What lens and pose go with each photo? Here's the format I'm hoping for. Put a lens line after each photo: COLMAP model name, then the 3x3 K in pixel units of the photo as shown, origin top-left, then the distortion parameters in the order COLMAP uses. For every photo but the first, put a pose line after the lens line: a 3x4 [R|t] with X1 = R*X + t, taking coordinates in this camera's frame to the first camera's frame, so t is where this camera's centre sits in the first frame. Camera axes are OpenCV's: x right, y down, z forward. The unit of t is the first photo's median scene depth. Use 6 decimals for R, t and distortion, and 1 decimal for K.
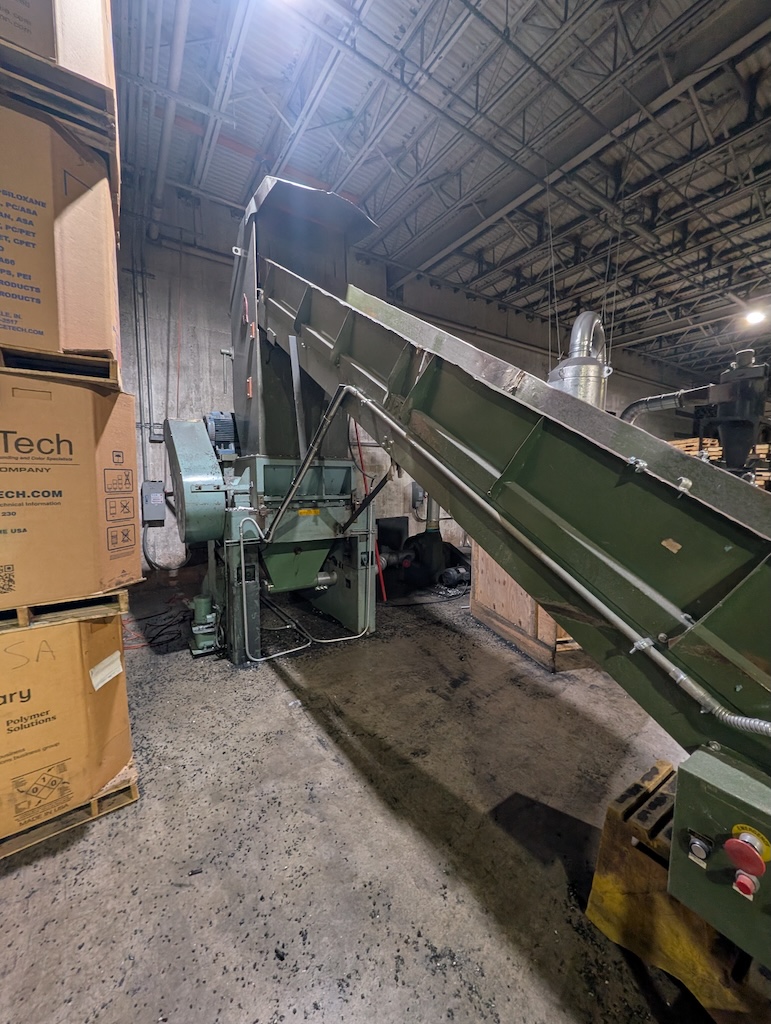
lens RADIAL K [[394.5, 0, 385.5], [0, 394.5, 508.8], [0, 0, 1]] dist [0.002622, 0.000409]
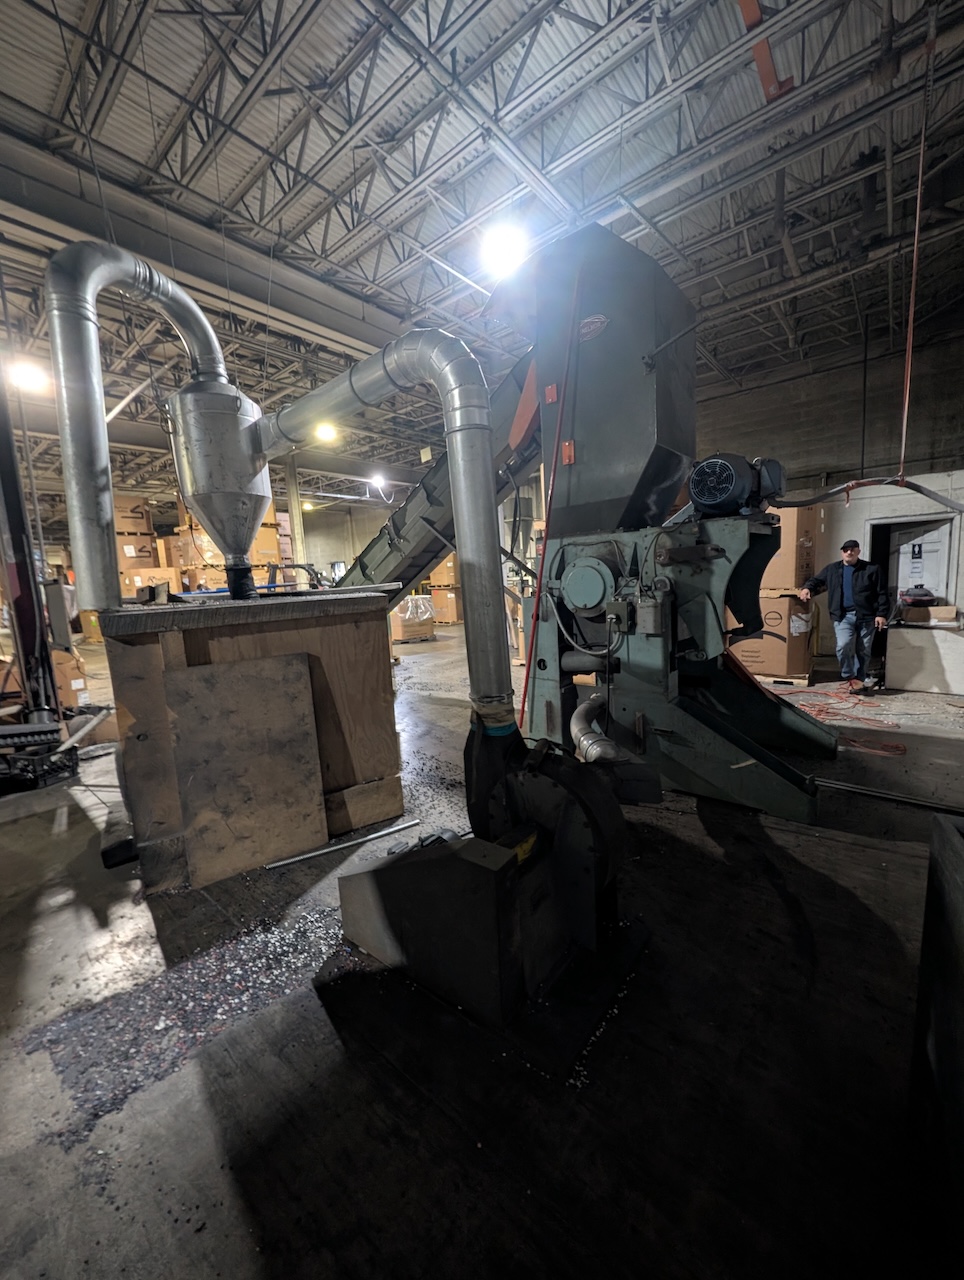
lens RADIAL K [[493.1, 0, 482.0], [0, 493.1, 636.0], [0, 0, 1]] dist [0.002622, 0.000409]
pose [[-0.956402, 0.087238, -0.278720, 0.250875], [0.030069, 0.978687, 0.203147, -0.103968], [0.290502, 0.185909, -0.938641, 1.463439]]
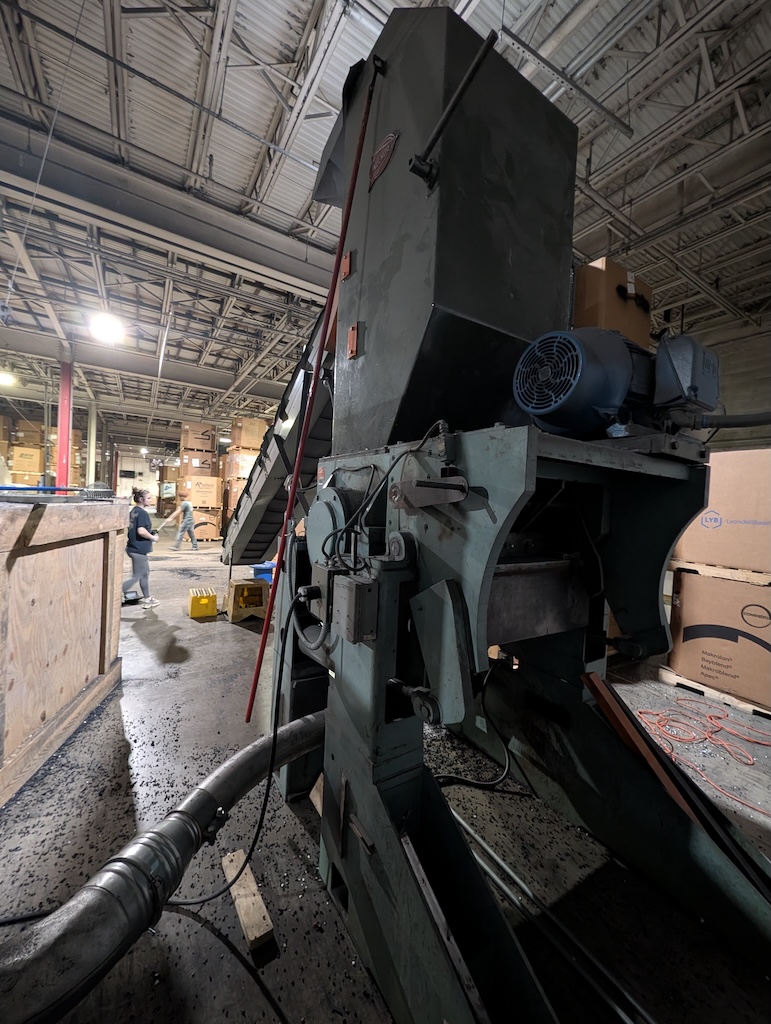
lens RADIAL K [[394.5, 0, 385.5], [0, 394.5, 508.8], [0, 0, 1]] dist [0.002622, 0.000409]
pose [[-0.998147, -0.054286, 0.027474, -0.146720], [-0.051402, 0.993998, 0.096567, -0.085214], [-0.032551, 0.094976, -0.994947, 1.194262]]
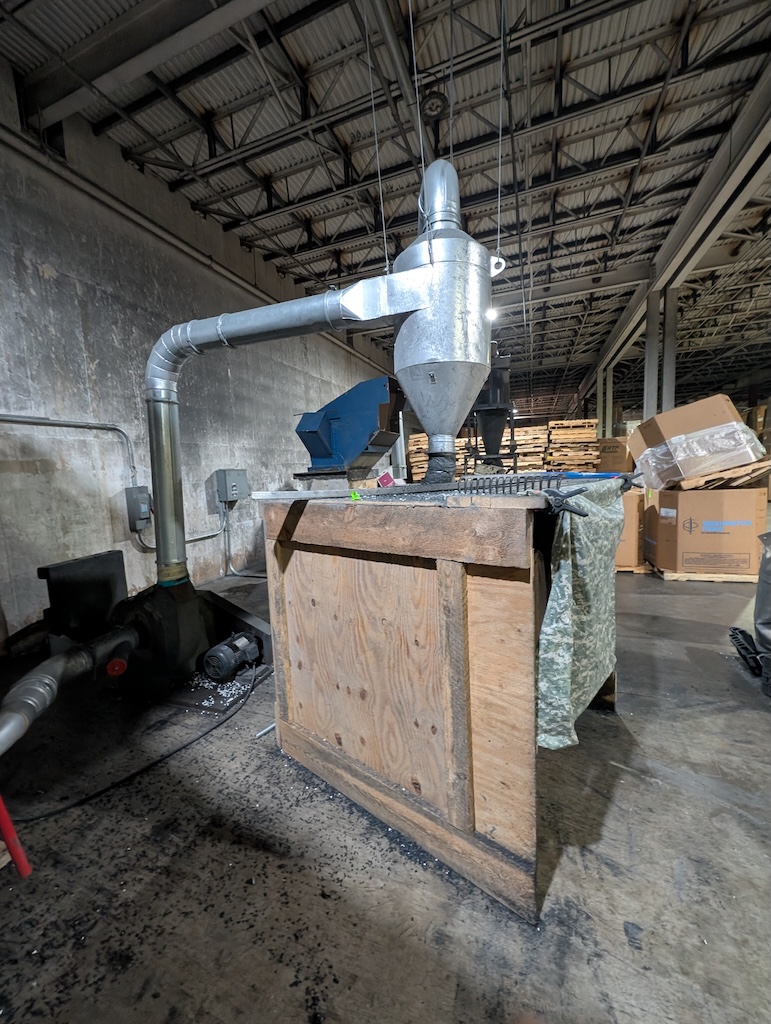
lens RADIAL K [[394.5, 0, 385.5], [0, 394.5, 508.8], [0, 0, 1]] dist [0.002622, 0.000409]
pose [[0.810235, -0.093883, 0.578537, 0.059941], [0.094221, 0.995113, 0.029529, -0.028010], [-0.578482, 0.030585, 0.815122, 0.462954]]
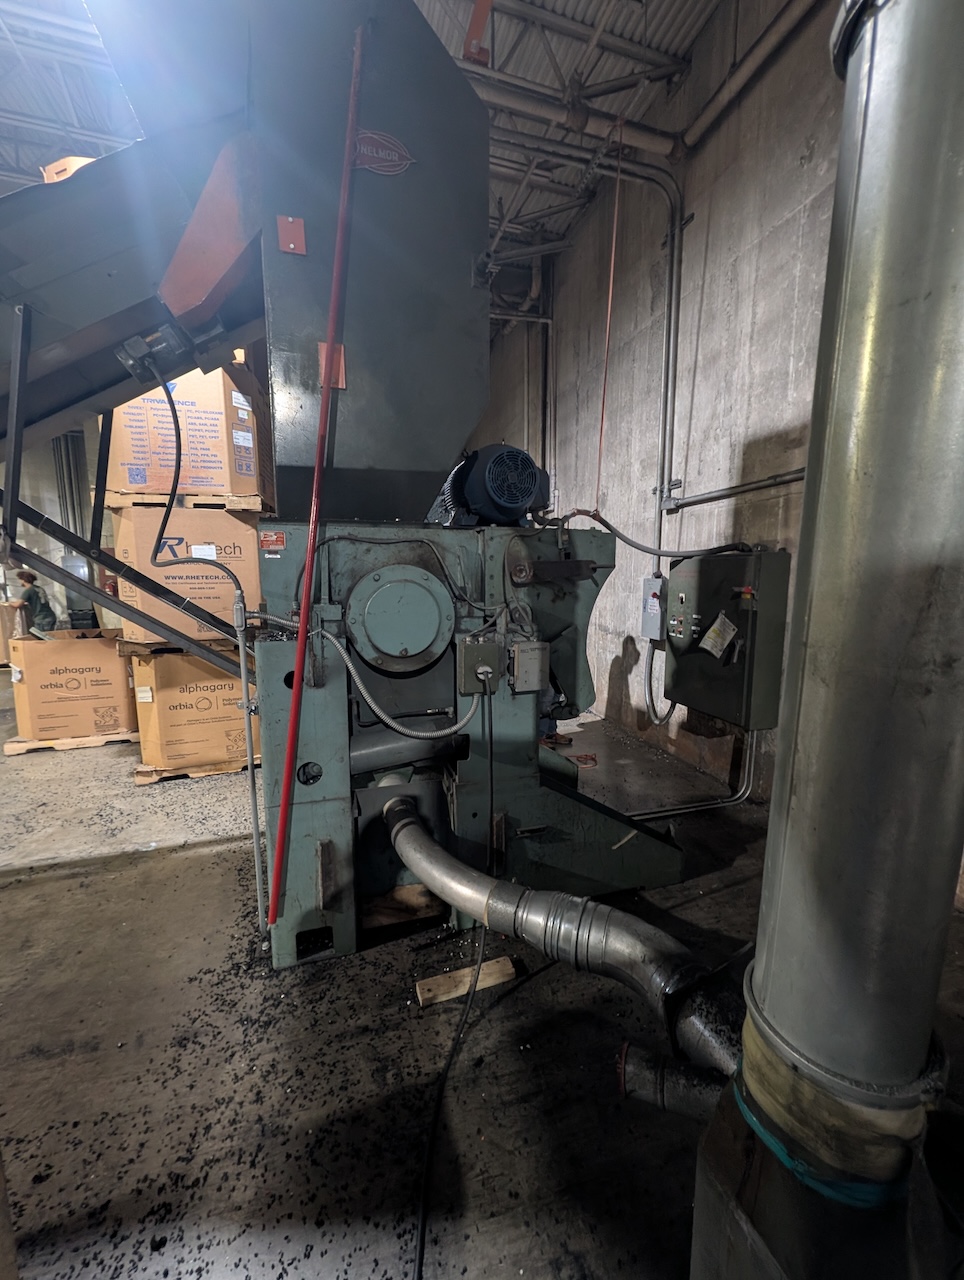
lens RADIAL K [[493.1, 0, 482.0], [0, 493.1, 636.0], [0, 0, 1]] dist [0.002622, 0.000409]
pose [[-0.293712, 0.117236, -0.948677, 0.261561], [-0.076468, 0.986388, 0.145571, -0.073657], [0.952830, 0.115300, -0.280749, 1.017226]]
